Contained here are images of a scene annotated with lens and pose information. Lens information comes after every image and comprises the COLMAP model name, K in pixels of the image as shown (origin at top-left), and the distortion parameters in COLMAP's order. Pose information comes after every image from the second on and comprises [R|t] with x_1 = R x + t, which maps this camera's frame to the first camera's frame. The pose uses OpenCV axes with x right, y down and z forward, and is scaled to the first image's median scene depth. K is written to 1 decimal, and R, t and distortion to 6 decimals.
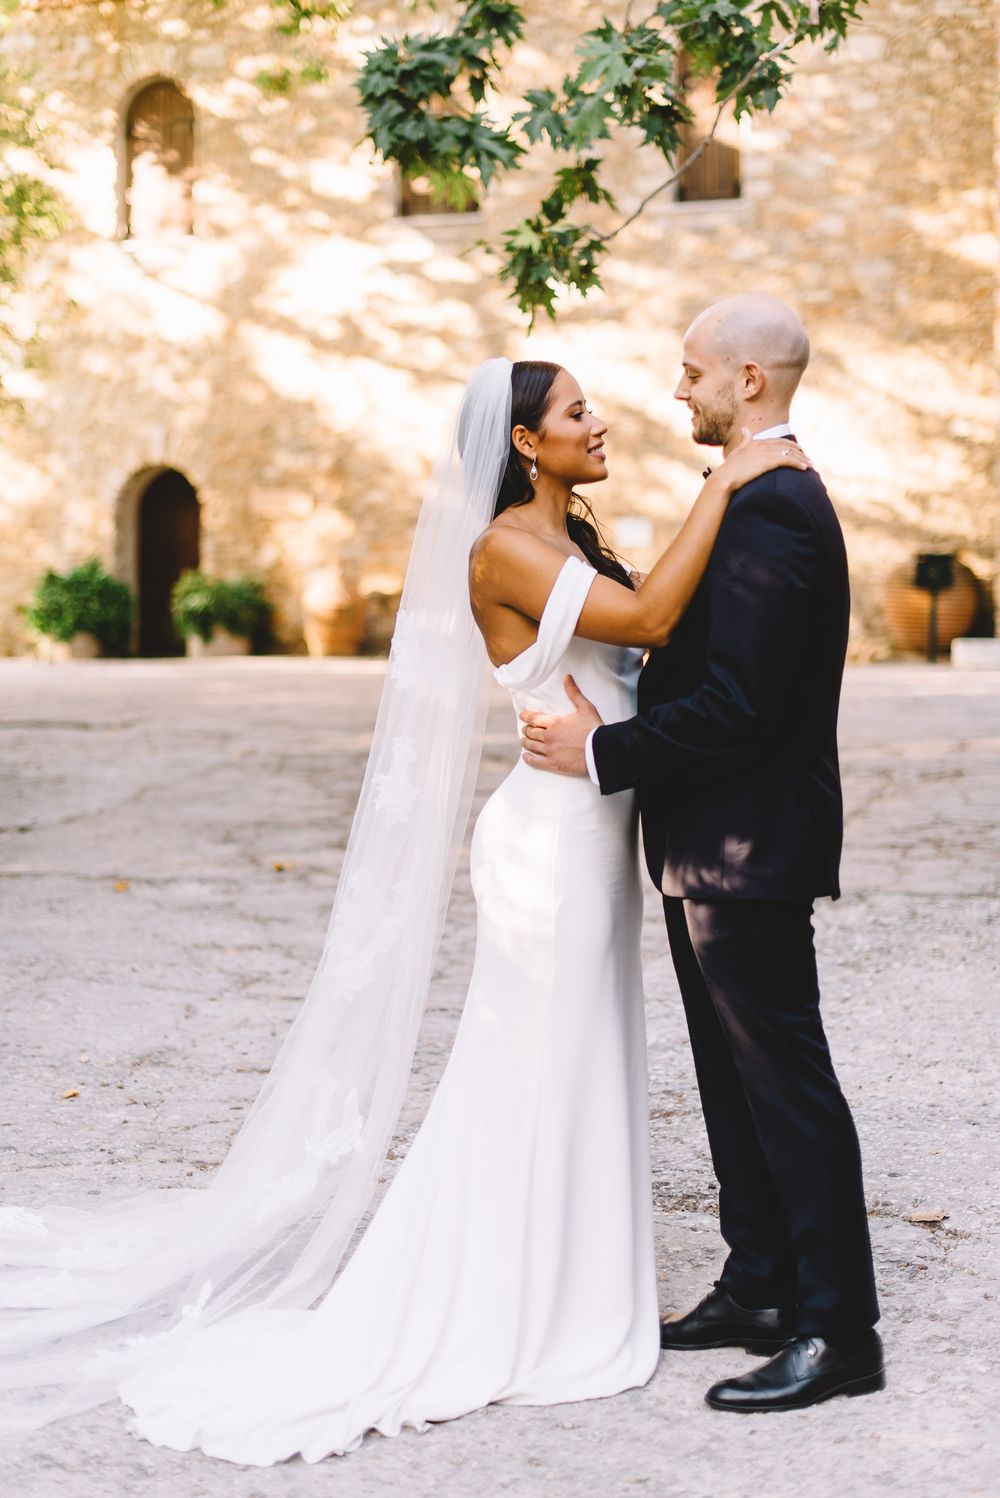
lens RADIAL K [[2456.8, 0, 603.7], [0, 2456.8, 751.8], [0, 0, 1]] dist [-0.118156, -0.023635]
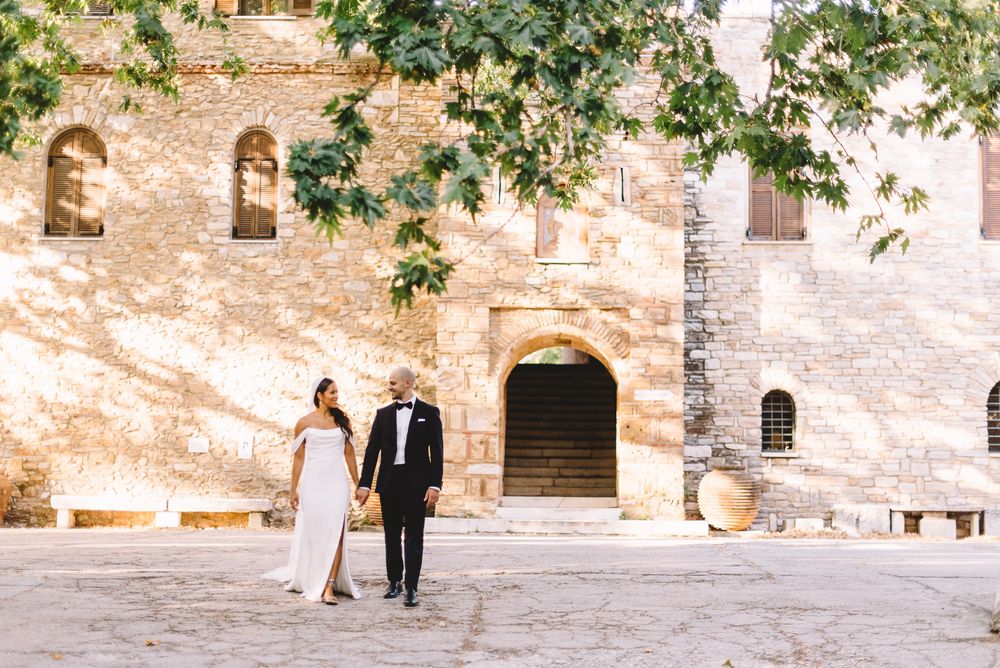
lens RADIAL K [[1589.5, 0, 549.9], [0, 1589.5, 347.3], [0, 0, 1]] dist [-0.006111, 0.149733]
pose [[0.950898, 0.042447, 0.306579, -0.095197], [0.006170, 0.987754, -0.155897, 0.008438], [-0.309442, 0.150134, 0.938992, -0.025797]]
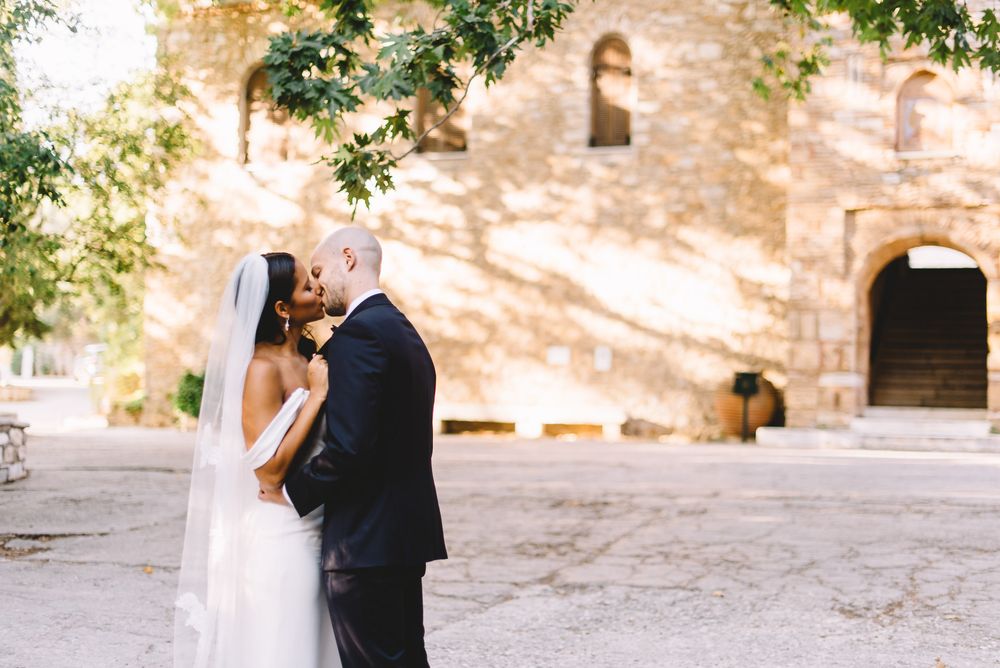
lens RADIAL K [[1589.5, 0, 549.9], [0, 1589.5, 347.3], [0, 0, 1]] dist [-0.006111, 0.149733]
pose [[0.999498, 0.018963, -0.025363, 0.035484], [-0.021264, 0.995366, -0.093777, 0.000827], [0.023467, 0.094270, 0.995270, -0.012575]]
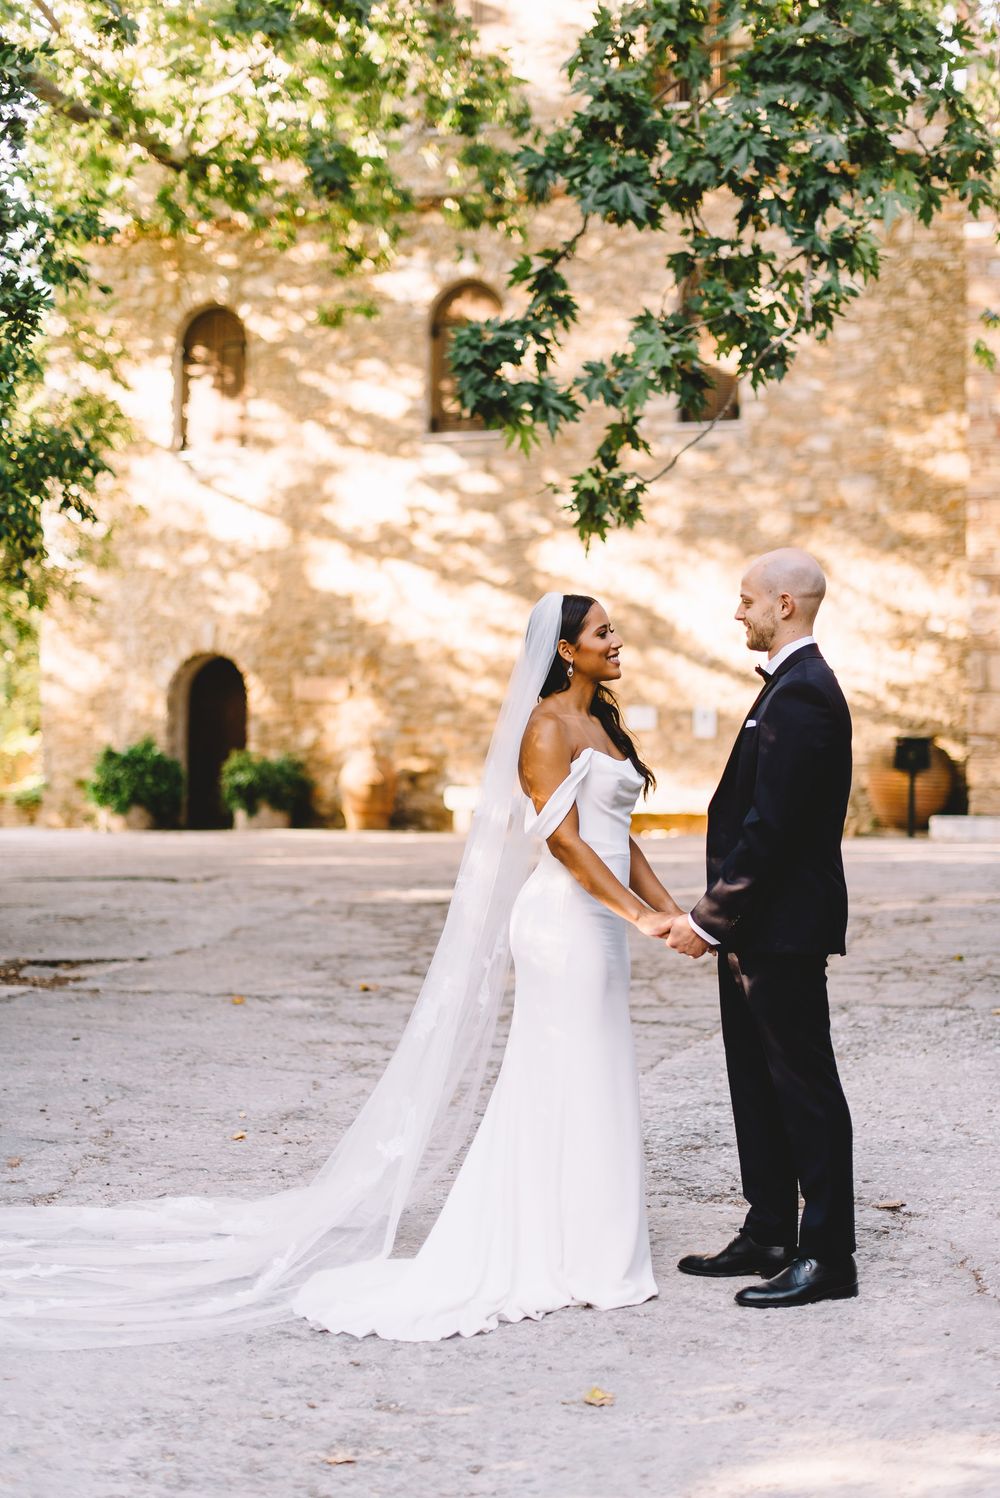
lens RADIAL K [[2388.9, 0, 604.0], [0, 2388.9, 746.1], [0, 0, 1]] dist [-0.125759, -0.004754]
pose [[0.999979, 0.006022, 0.002303, -0.007399], [-0.005824, 0.996917, -0.078246, 0.008231], [-0.002767, 0.078231, 0.996931, -0.078198]]
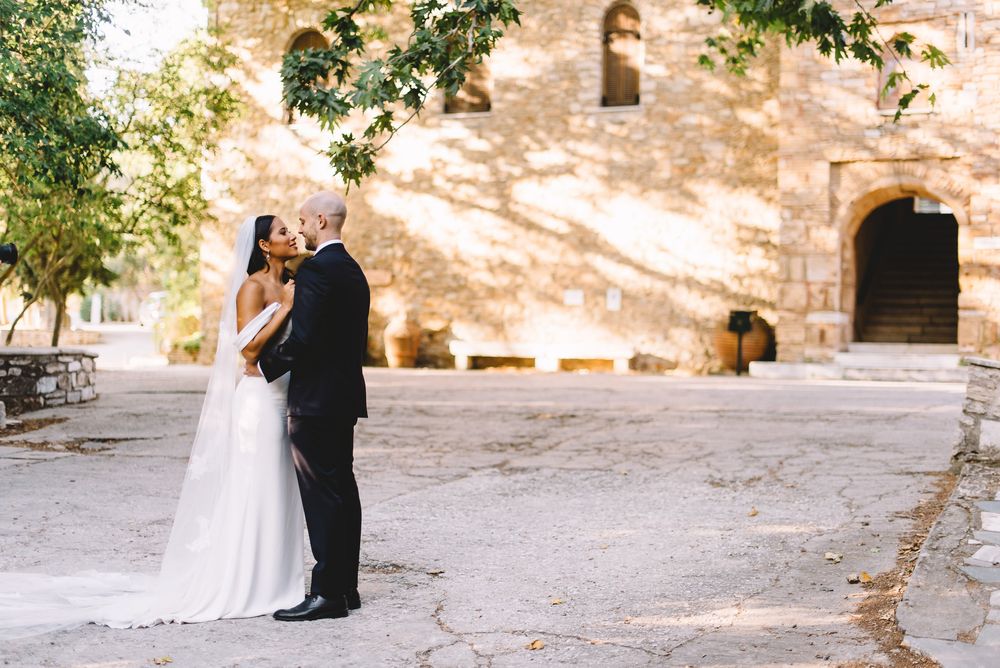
lens RADIAL K [[1589.5, 0, 549.9], [0, 1589.5, 347.3], [0, 0, 1]] dist [-0.006111, 0.149733]
pose [[0.997814, 0.016056, -0.064103, 0.074012], [-0.019889, 0.998023, -0.059620, 0.013612], [0.063019, 0.060765, 0.996161, -0.119216]]
